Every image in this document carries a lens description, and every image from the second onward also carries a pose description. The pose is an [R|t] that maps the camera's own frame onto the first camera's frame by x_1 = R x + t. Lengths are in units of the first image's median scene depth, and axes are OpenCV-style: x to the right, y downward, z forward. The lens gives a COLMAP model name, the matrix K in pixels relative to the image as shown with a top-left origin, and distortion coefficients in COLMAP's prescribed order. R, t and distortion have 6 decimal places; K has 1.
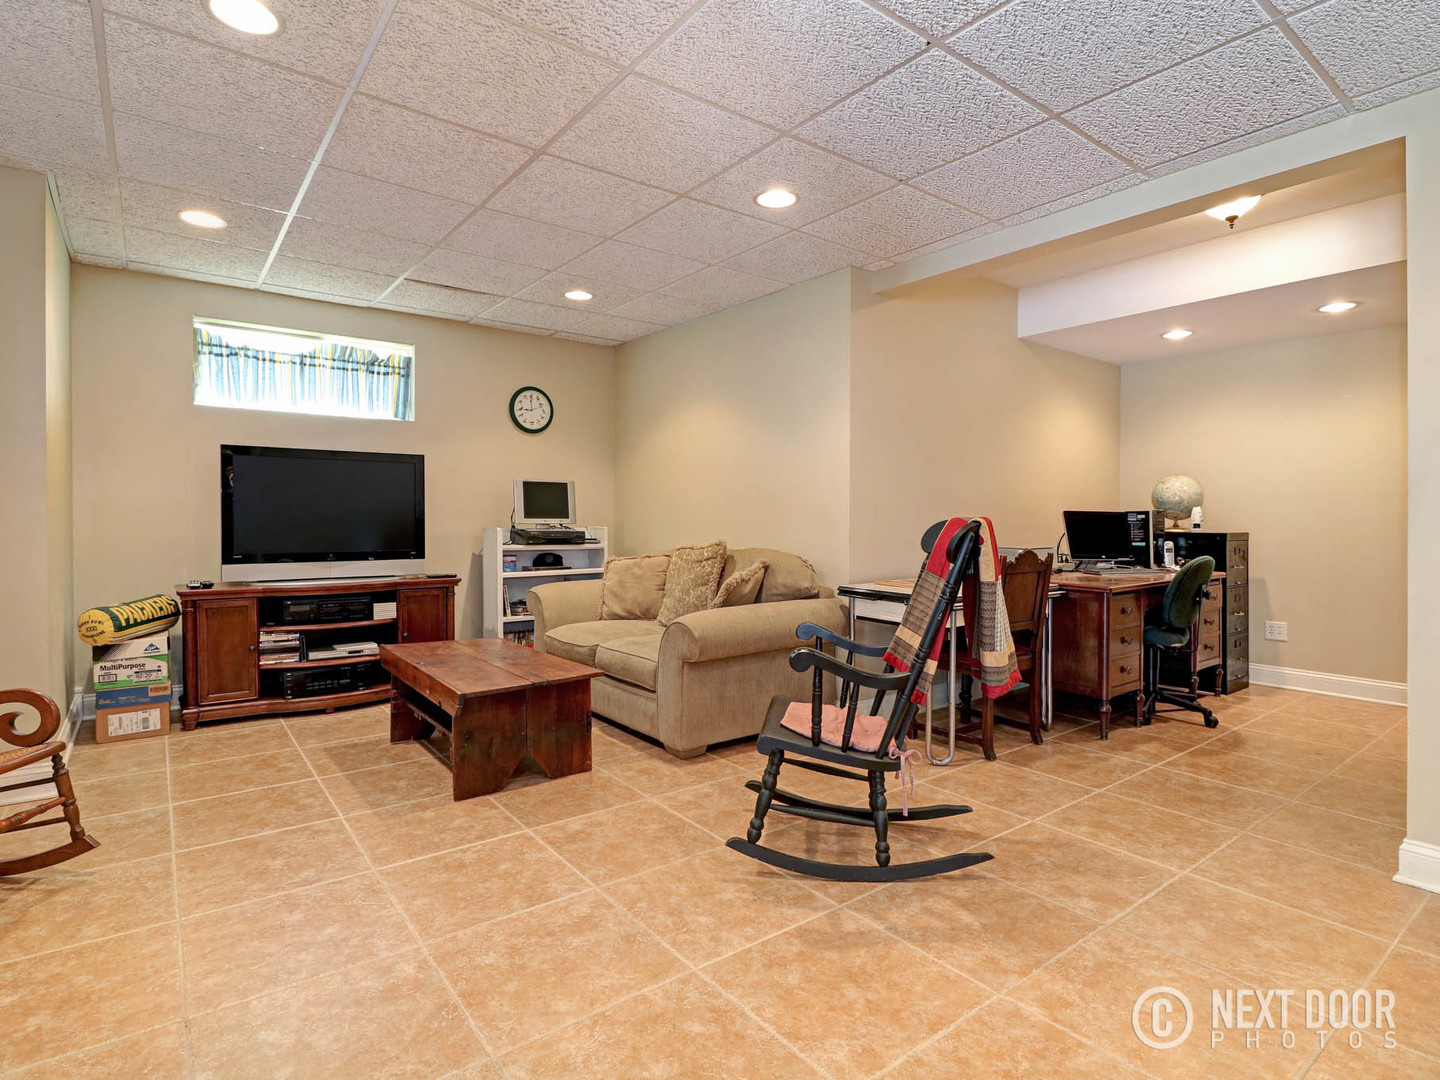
lens RADIAL K [[773.3, 0, 698.7], [0, 773.3, 513.4], [0, 0, 1]] dist [0.024979, -0.020642]
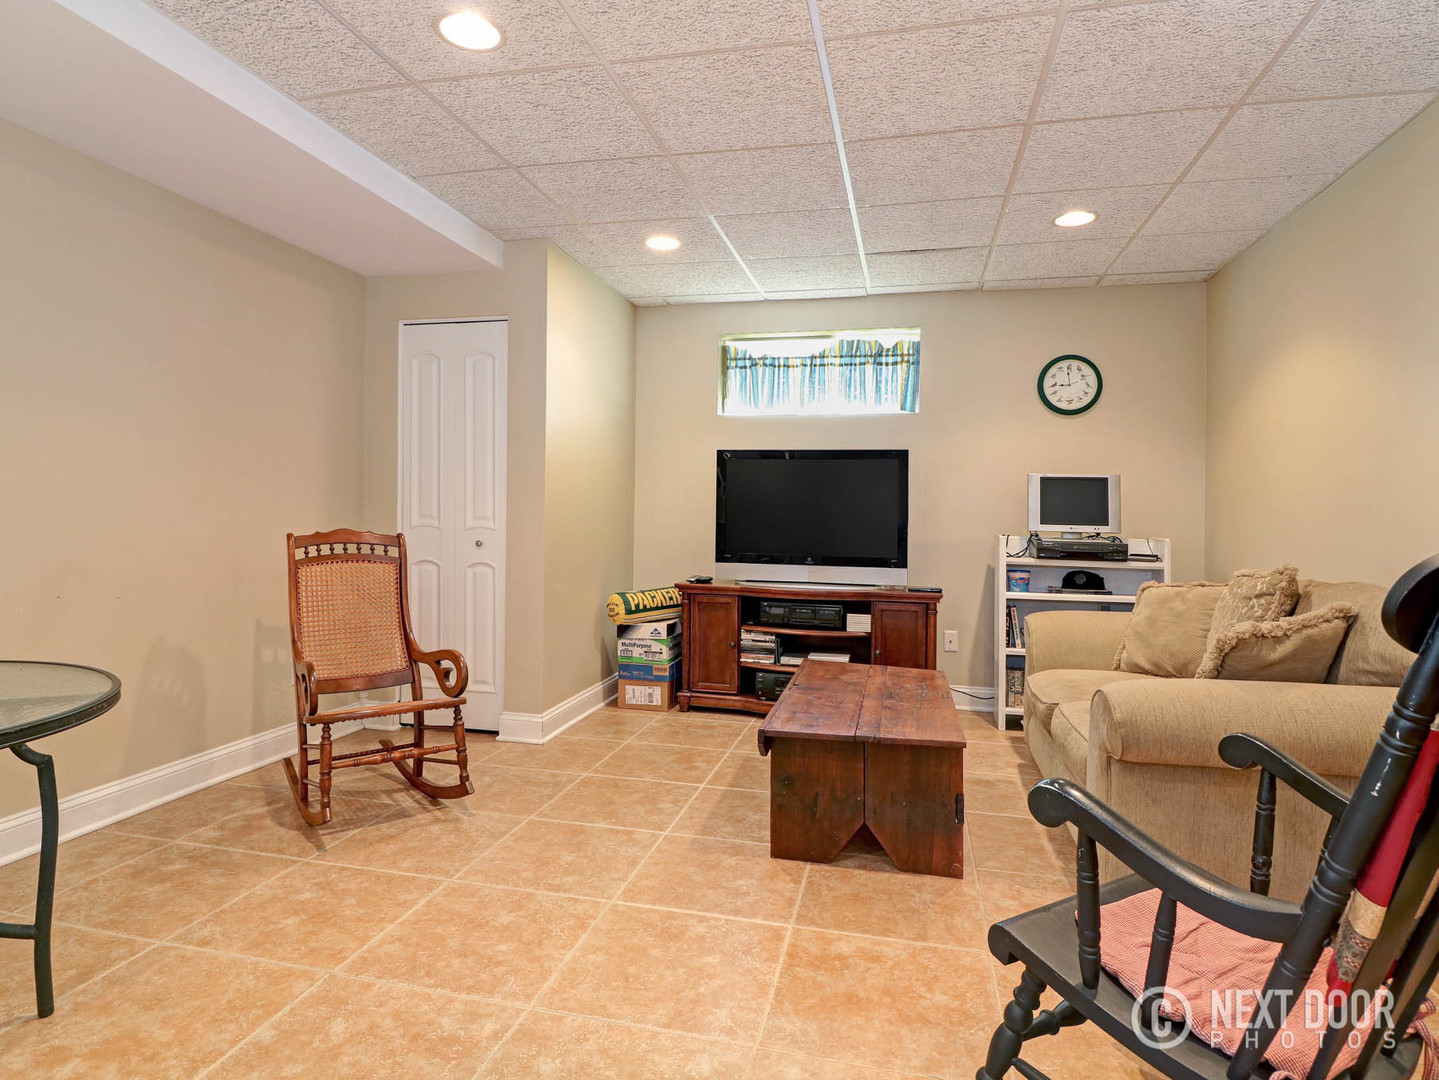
lens RADIAL K [[805.0, 0, 716.3], [0, 805.0, 505.5], [0, 0, 1]] dist [0.004447, -0.000635]
pose [[0.641919, -0.002827, -0.766767, 0.238327], [-0.012498, 0.999822, -0.014150, 0.003915], [0.766670, 0.018667, 0.641770, 0.295490]]
